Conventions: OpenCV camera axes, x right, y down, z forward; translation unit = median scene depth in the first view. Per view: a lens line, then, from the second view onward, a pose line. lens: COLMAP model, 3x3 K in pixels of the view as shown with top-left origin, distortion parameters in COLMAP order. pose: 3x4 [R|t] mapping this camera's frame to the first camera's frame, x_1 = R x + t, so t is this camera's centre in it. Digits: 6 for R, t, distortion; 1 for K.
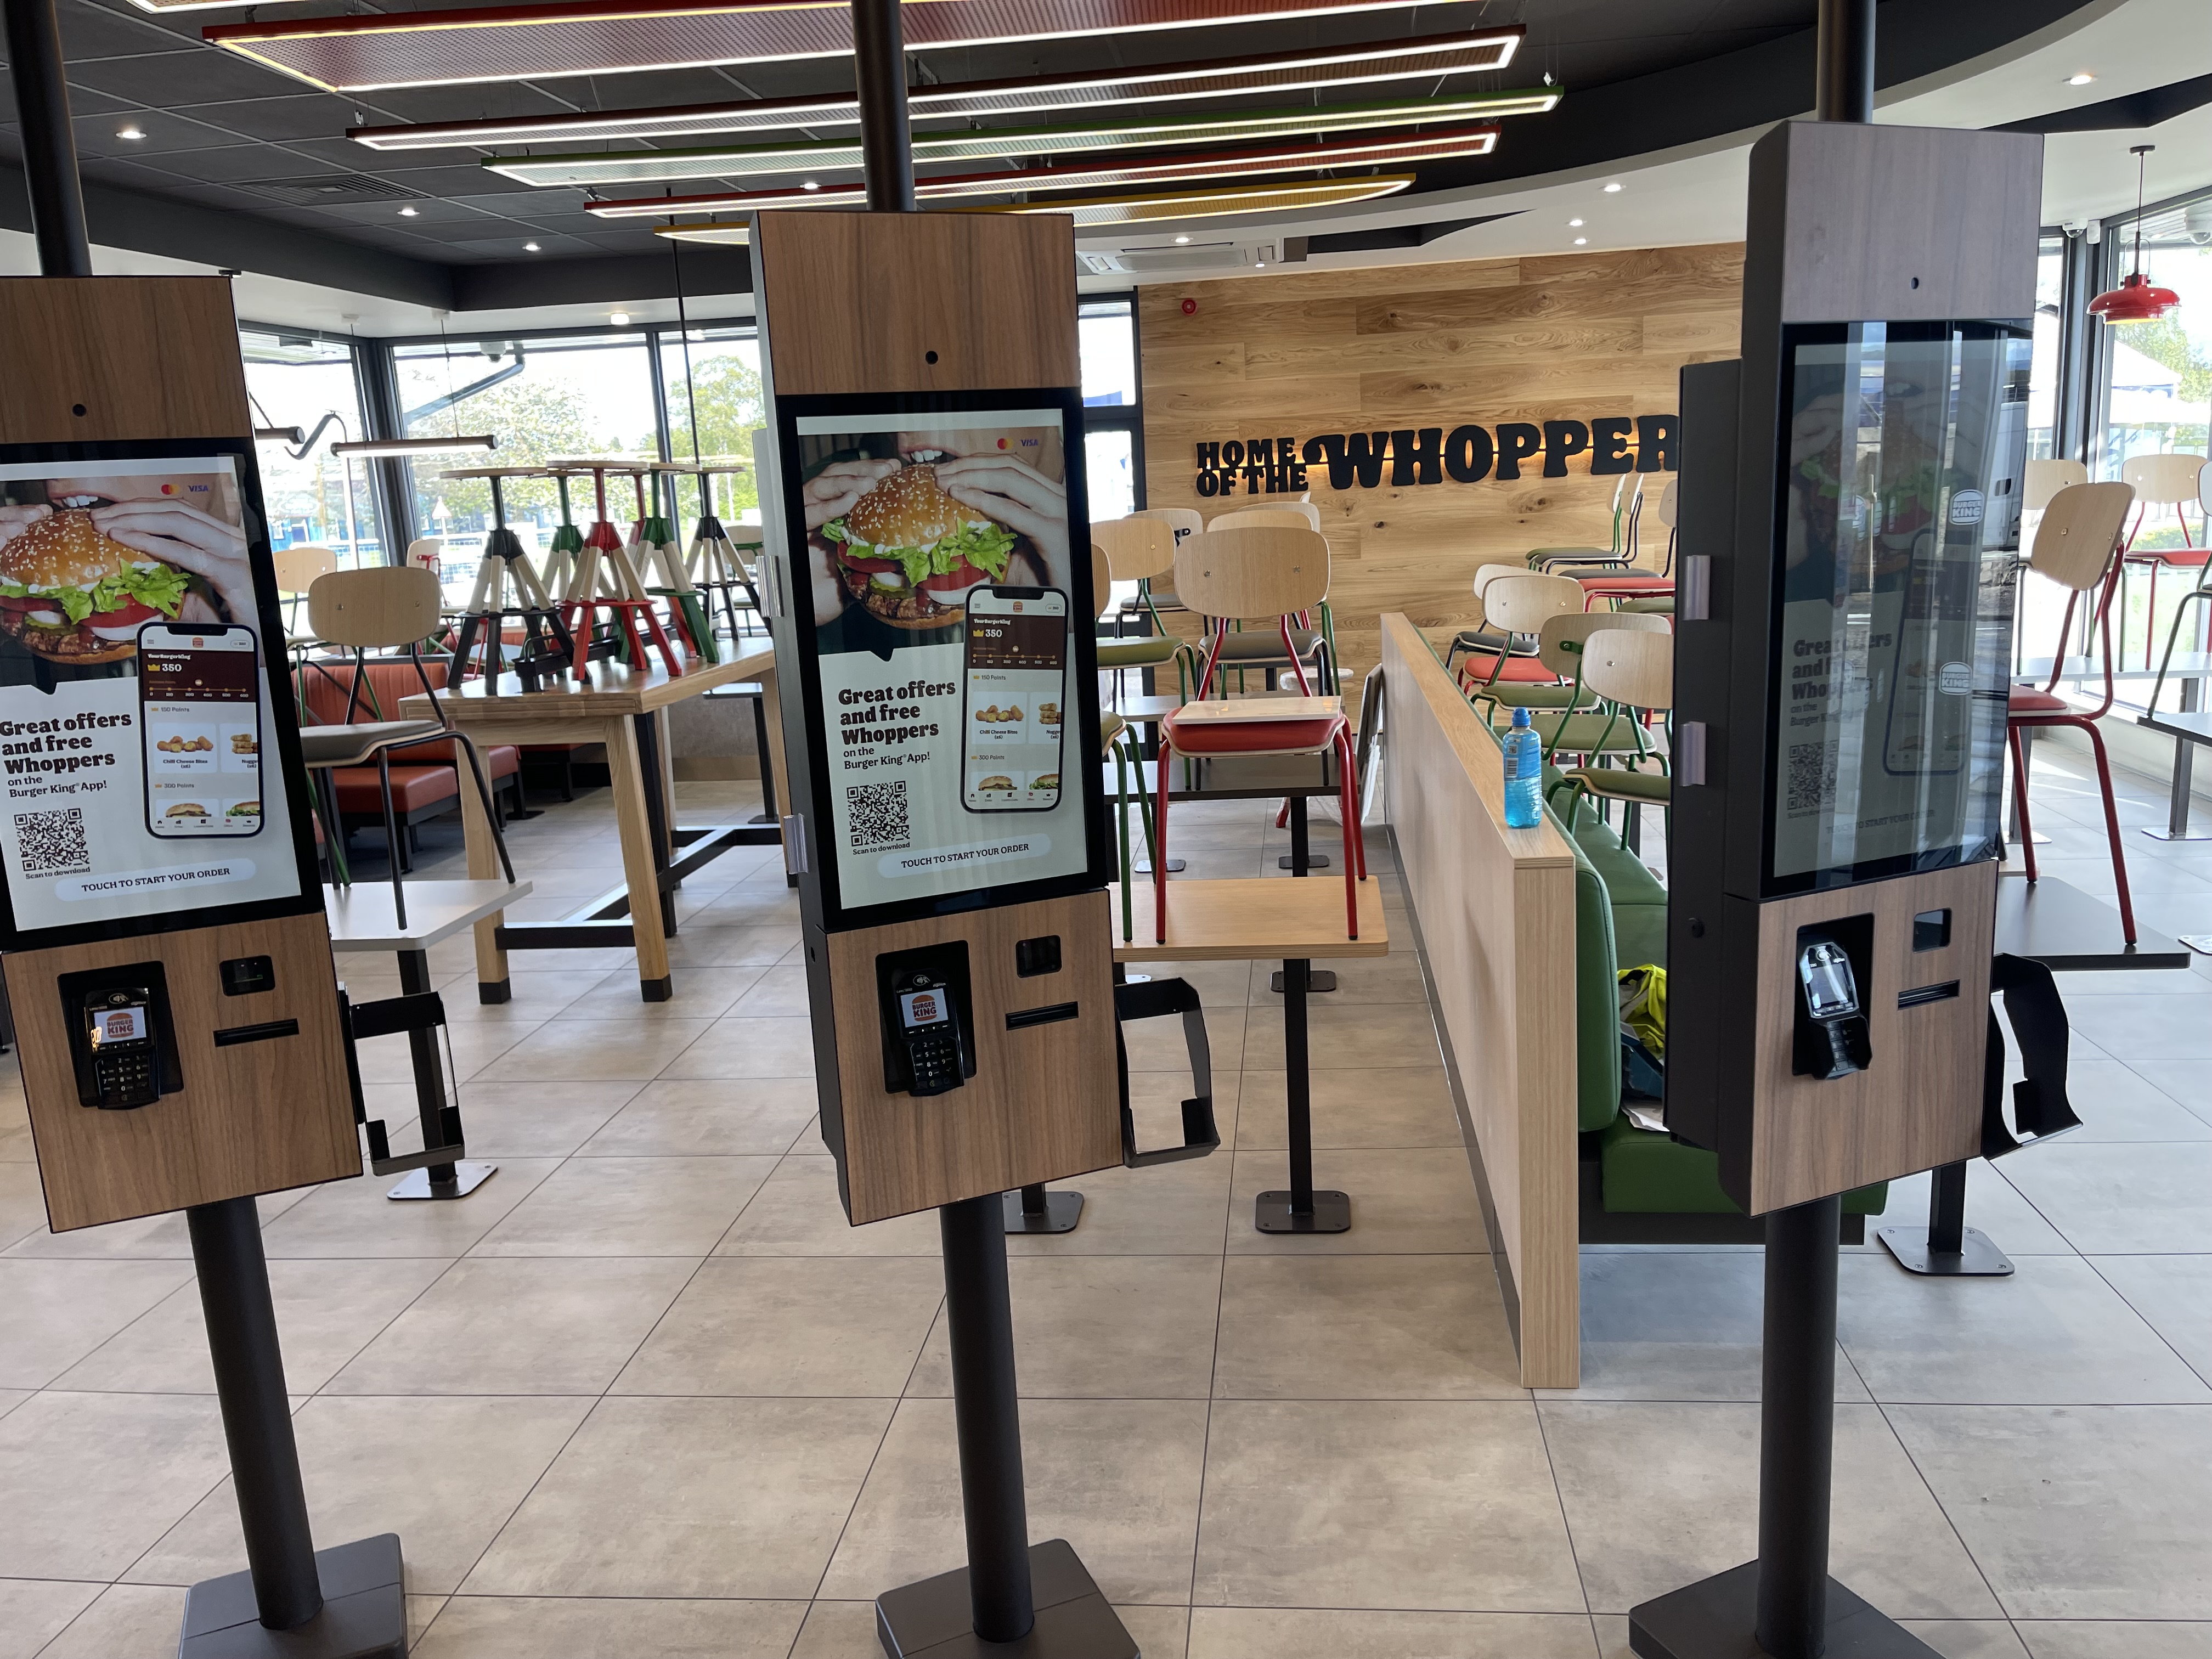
lens RADIAL K [[1615.8, 0, 1121.2], [0, 1615.8, 834.5], [0, 0, 1]] dist [0.022591, -0.013369]
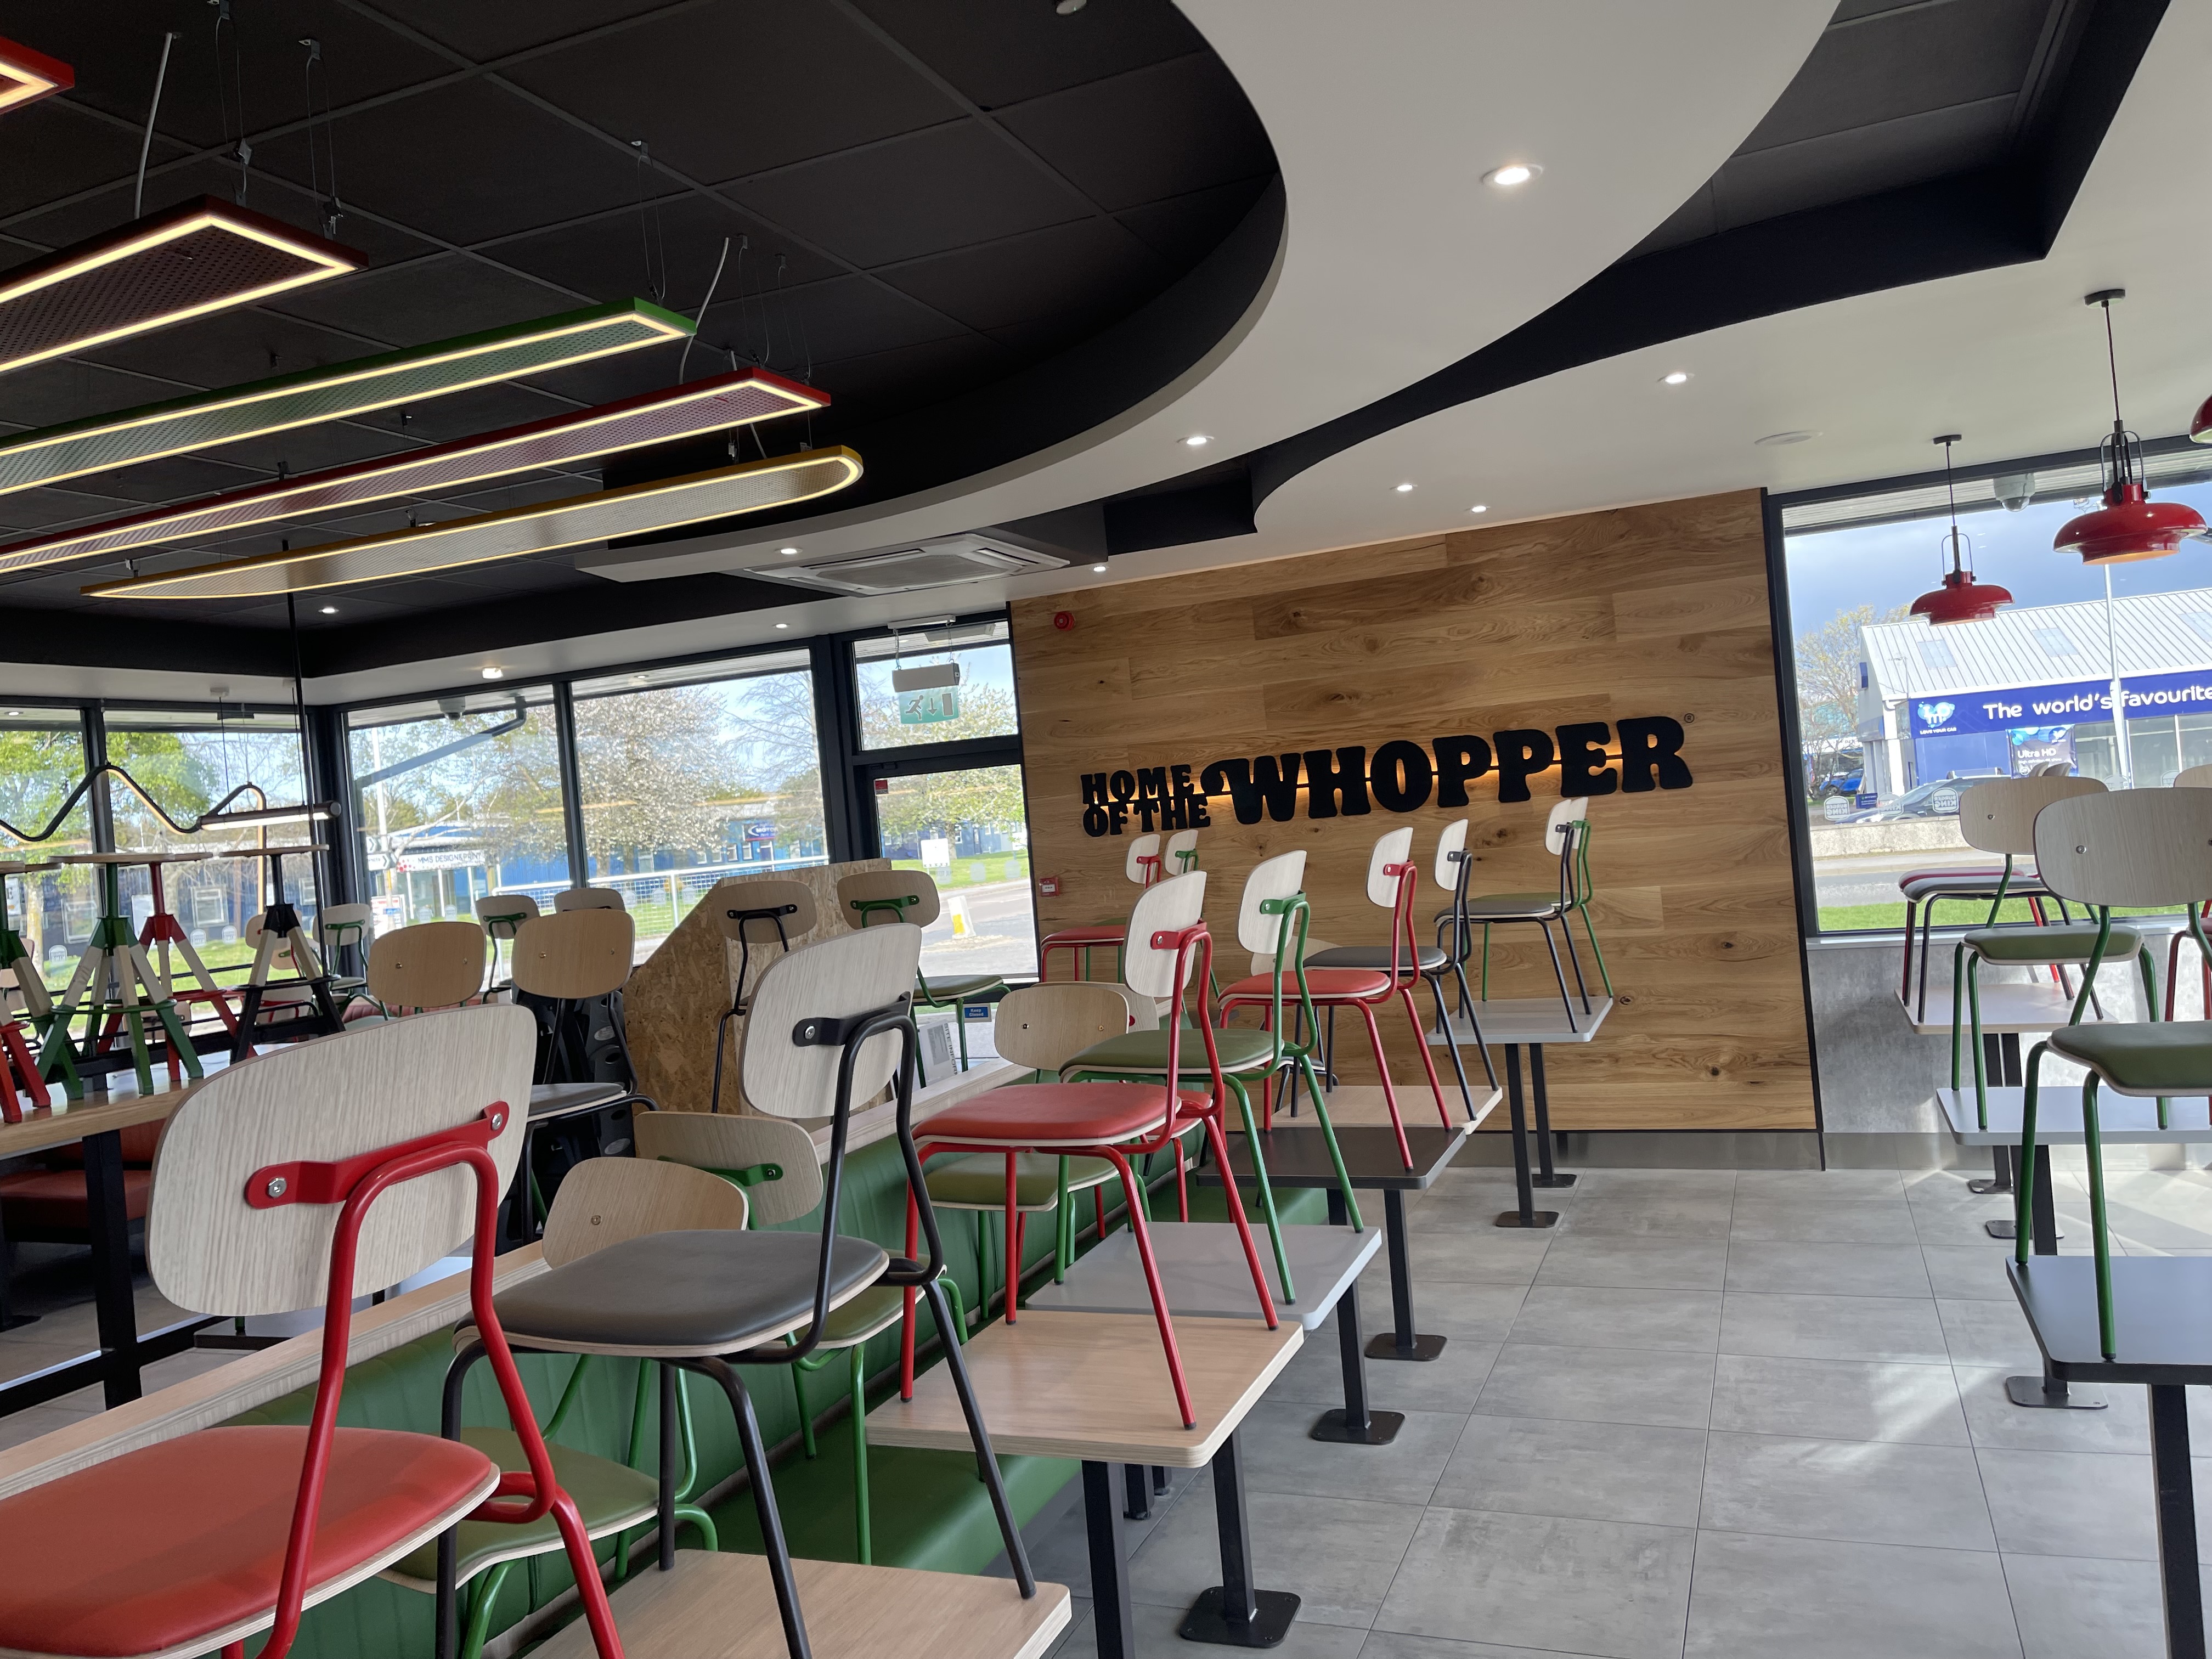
lens RADIAL K [[1615.8, 0, 1086.7], [0, 1615.8, 818.5], [0, 0, 1]] dist [0.022591, -0.013369]
pose [[0.952521, -0.031313, -0.302859, 0.307329], [-0.026487, 0.982404, -0.184879, -0.065988], [0.303319, 0.184123, 0.934931, 0.225162]]
